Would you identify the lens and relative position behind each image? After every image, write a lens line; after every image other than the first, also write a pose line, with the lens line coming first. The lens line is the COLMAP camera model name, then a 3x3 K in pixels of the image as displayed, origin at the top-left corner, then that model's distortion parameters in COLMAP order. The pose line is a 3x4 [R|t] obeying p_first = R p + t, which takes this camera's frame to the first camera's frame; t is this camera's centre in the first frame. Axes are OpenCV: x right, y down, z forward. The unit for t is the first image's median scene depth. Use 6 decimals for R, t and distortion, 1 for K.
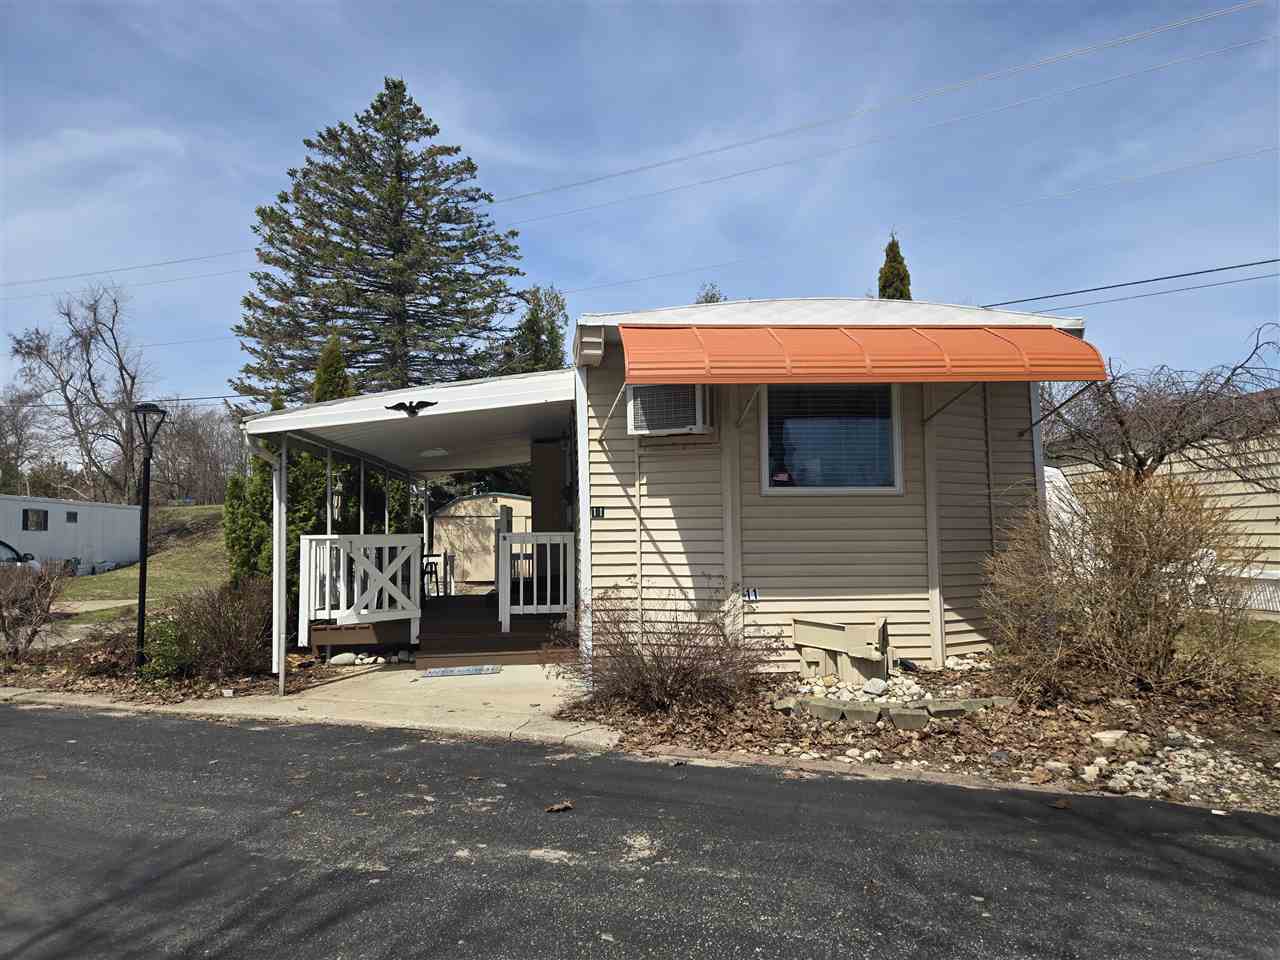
lens RADIAL K [[866.0, 0, 640.0], [0, 866.0, 480.0], [0, 0, 1]] dist [0.041589, -0.000622]
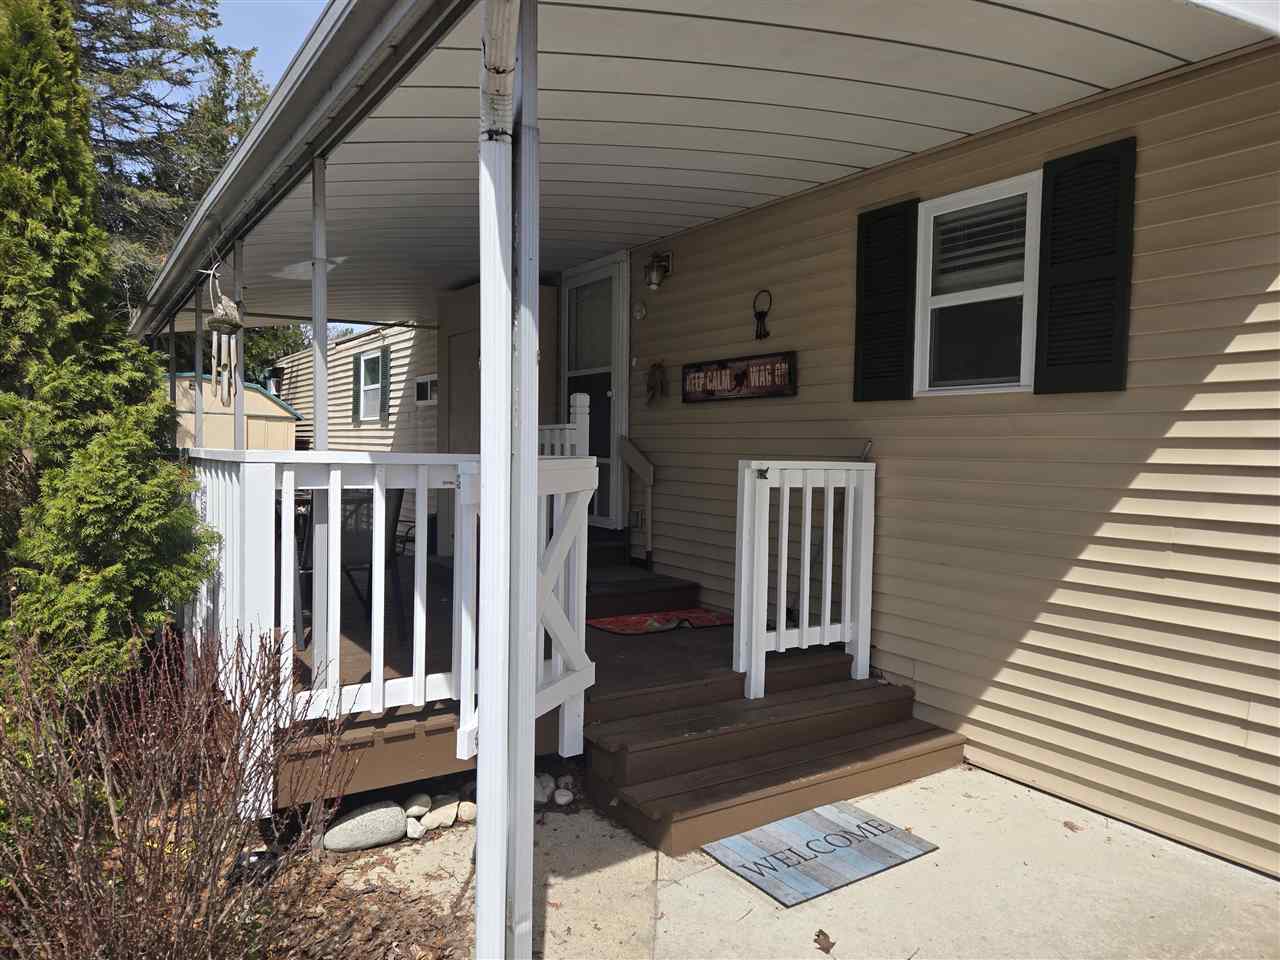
lens RADIAL K [[866.0, 0, 640.0], [0, 866.0, 480.0], [0, 0, 1]] dist [0.041589, -0.000622]
pose [[0.877273, 0.018609, 0.479632, -0.376515], [-0.066343, 0.994358, 0.082767, 0.036882], [-0.475386, -0.104429, 0.873558, 0.618768]]
